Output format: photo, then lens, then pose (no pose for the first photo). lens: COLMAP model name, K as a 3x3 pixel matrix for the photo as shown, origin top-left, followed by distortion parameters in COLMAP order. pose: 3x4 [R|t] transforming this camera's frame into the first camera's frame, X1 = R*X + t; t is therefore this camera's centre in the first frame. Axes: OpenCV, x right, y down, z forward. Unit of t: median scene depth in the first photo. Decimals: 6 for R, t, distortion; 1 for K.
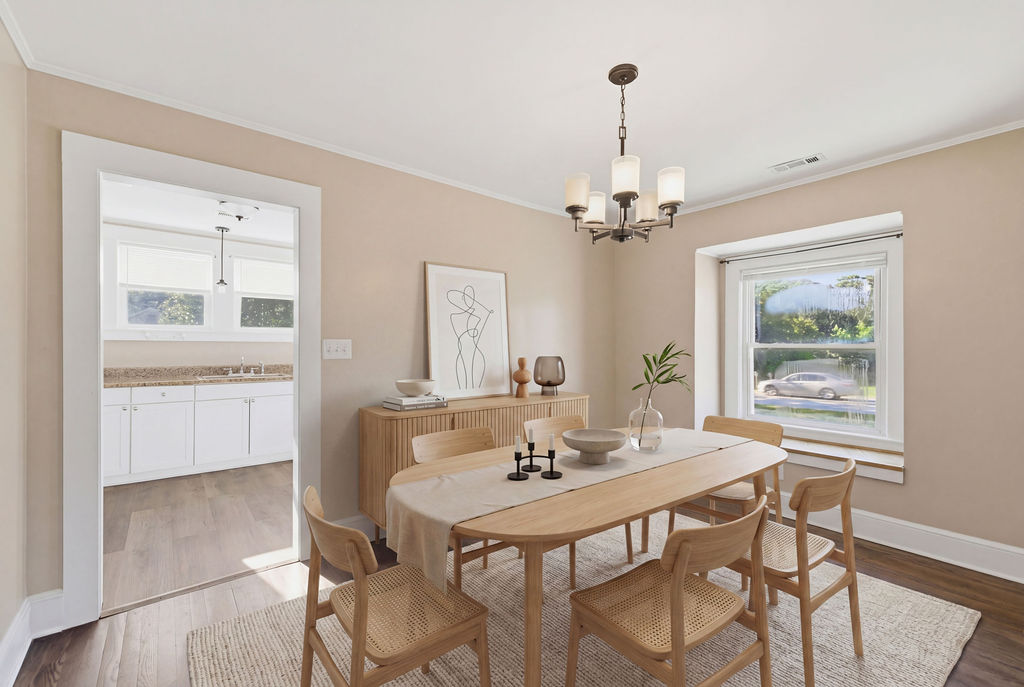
lens RADIAL K [[426.0, 0, 512.0], [0, 426.0, 343.5], [0, 0, 1]] dist [0.000616, -0.000124]
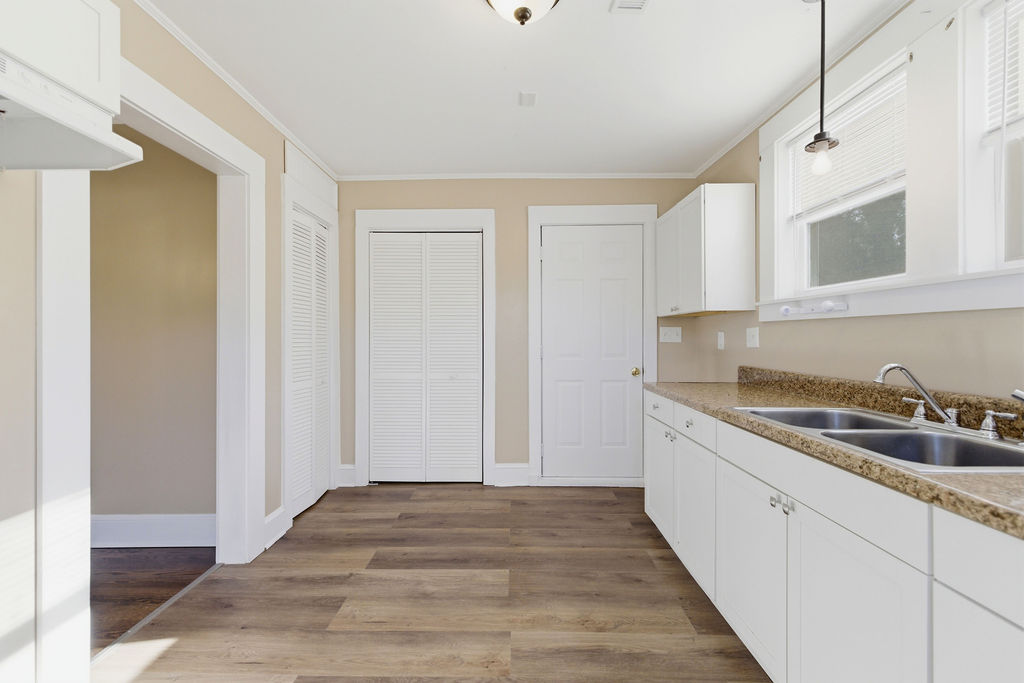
lens RADIAL K [[428.6, 0, 512.0], [0, 428.6, 341.5], [0, 0, 1]] dist [0.003847, -0.000062]
pose [[-0.638121, 0.006894, -0.769905, -0.411108], [0.002770, 0.999974, 0.006659, 0.022985], [0.769931, 0.002117, -0.638123, 1.657713]]
